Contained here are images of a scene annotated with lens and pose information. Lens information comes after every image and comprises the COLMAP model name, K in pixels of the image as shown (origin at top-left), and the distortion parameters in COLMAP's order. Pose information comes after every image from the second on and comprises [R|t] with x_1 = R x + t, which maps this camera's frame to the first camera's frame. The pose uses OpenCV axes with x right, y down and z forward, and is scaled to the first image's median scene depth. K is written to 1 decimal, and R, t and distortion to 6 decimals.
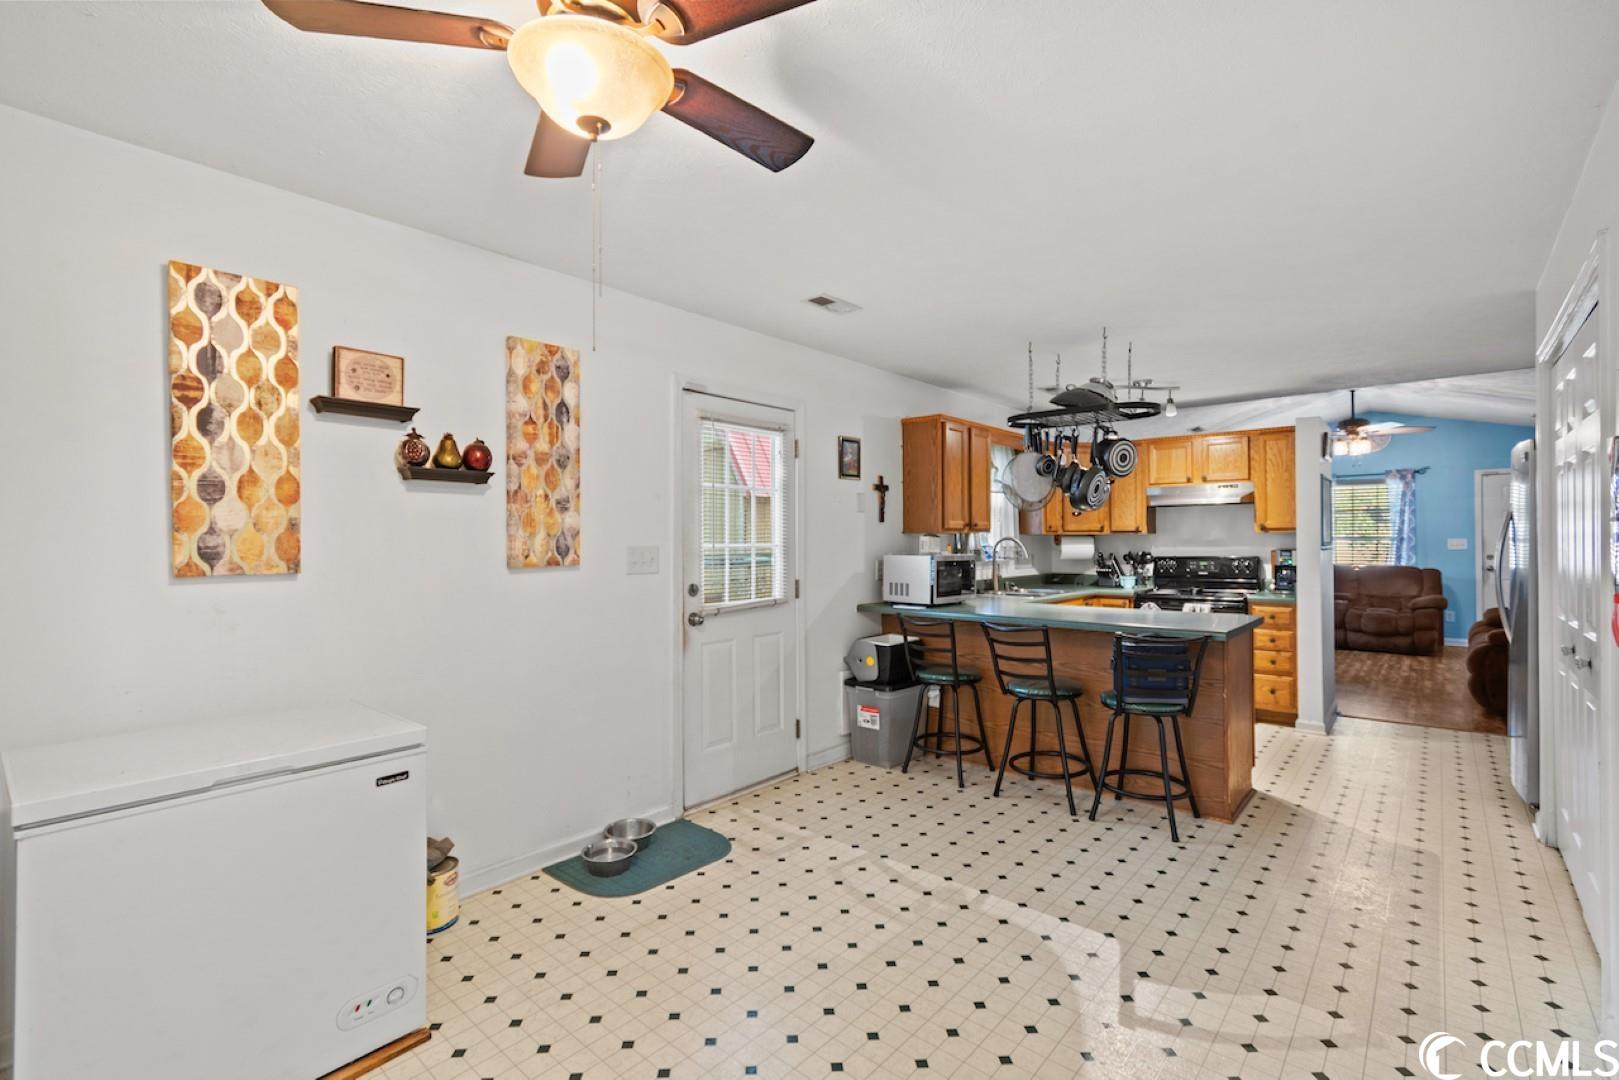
lens RADIAL K [[720.9, 0, 805.0], [0, 720.9, 540.5], [0, 0, 1]] dist [0.002044, -0.000333]
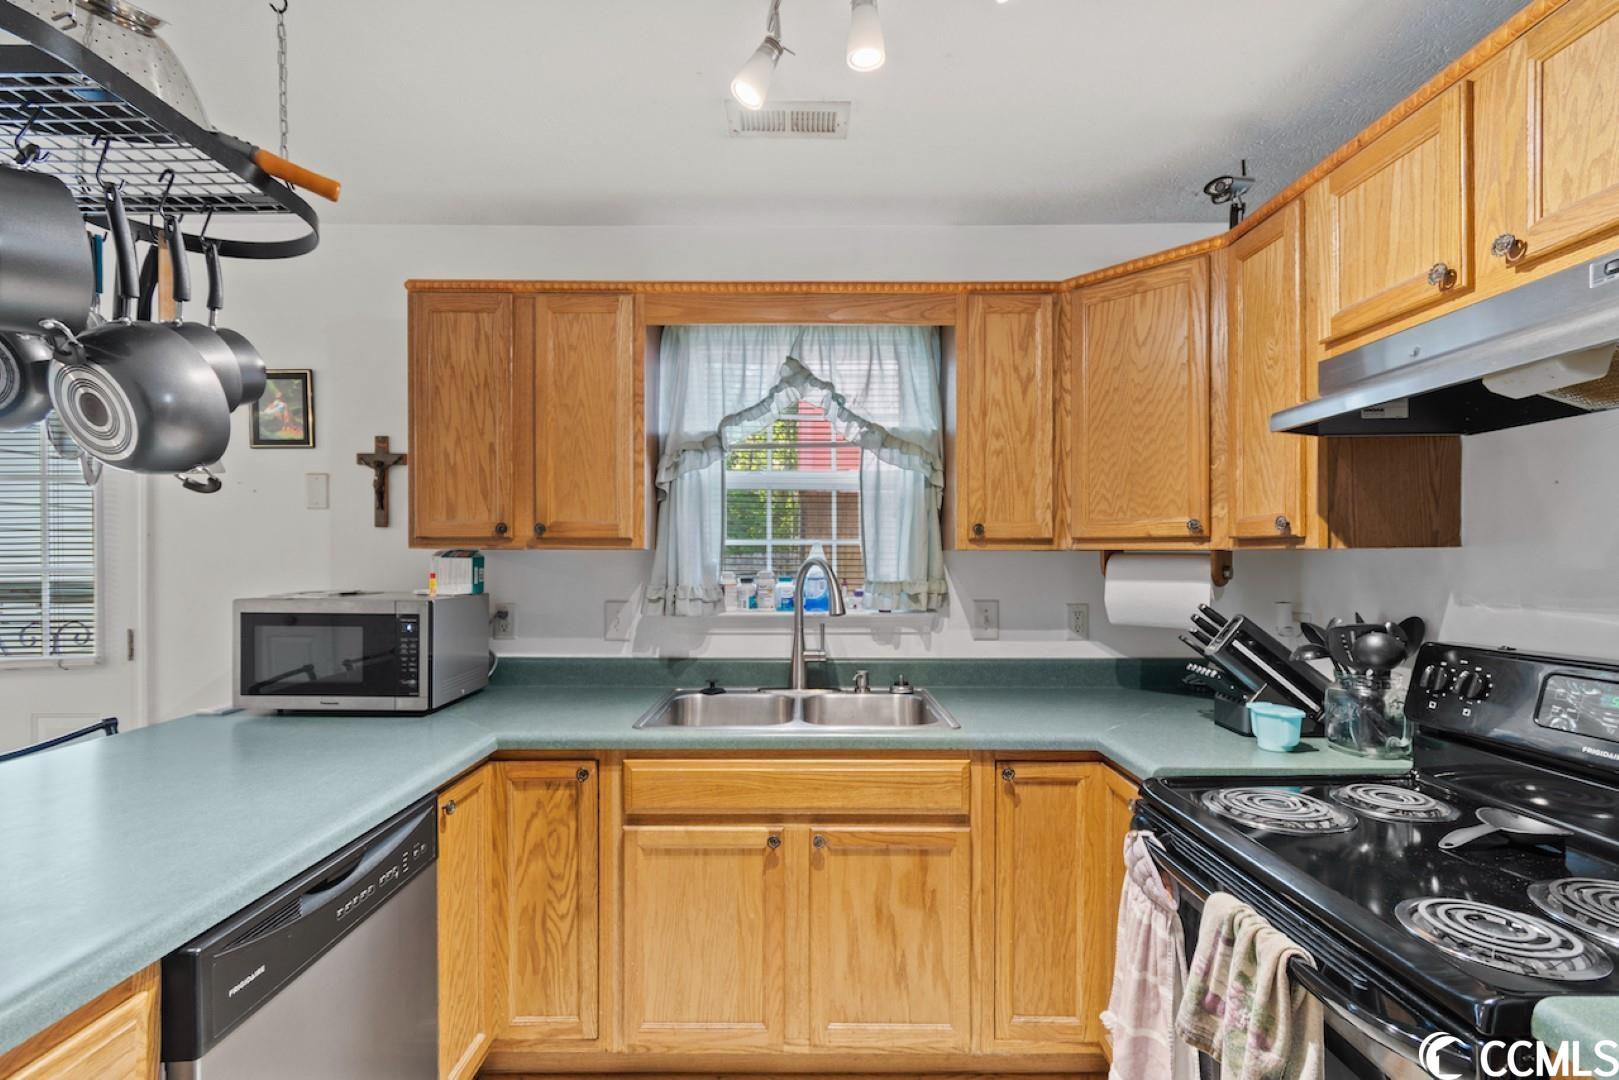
lens RADIAL K [[727.9, 0, 809.2], [0, 727.9, 559.6], [0, 0, 1]] dist [0.002639, -0.000459]
pose [[0.663177, 0.010810, -0.748385, 0.586775], [-0.004041, 0.999933, 0.010863, -0.007855], [0.748452, -0.004180, 0.663176, 0.754233]]
